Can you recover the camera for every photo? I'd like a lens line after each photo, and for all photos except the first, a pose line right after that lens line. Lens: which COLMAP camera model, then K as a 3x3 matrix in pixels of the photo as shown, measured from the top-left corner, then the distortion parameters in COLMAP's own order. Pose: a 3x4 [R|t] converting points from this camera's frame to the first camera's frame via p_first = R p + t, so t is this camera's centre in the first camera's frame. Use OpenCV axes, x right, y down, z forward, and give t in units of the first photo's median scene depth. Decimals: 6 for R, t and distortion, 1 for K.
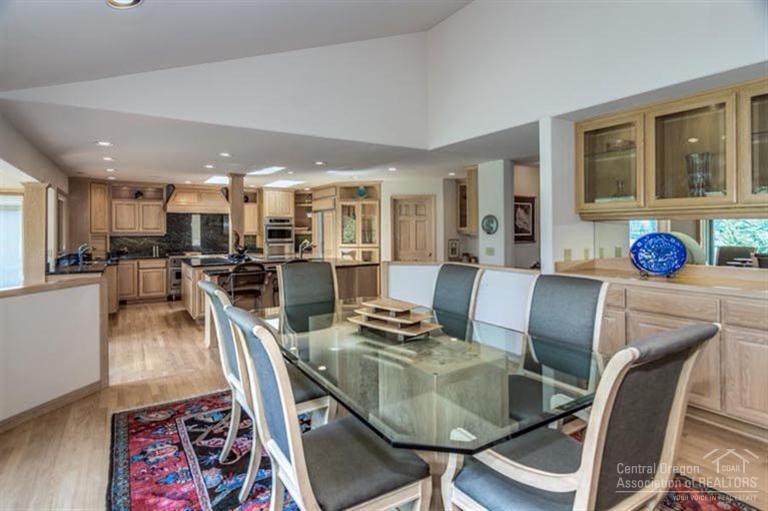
lens RADIAL K [[406.3, 0, 378.1], [0, 406.3, 229.1], [0, 0, 1]] dist [-0.001100, -0.001011]
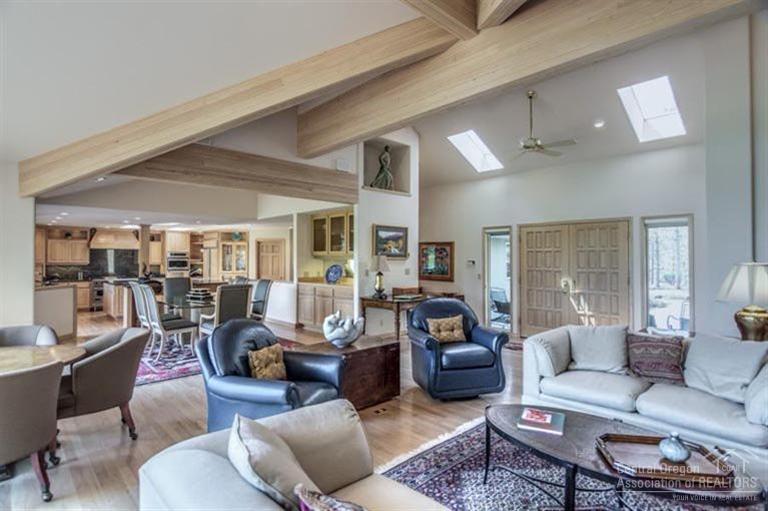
lens RADIAL K [[406.3, 0, 384.6], [0, 406.3, 255.2], [0, 0, 1]] dist [-0.001100, -0.001011]
pose [[0.980165, 0.007688, 0.198034, 0.194383], [-0.005987, 0.999940, -0.009187, -0.010820], [-0.198093, 0.007820, 0.980152, -0.561117]]
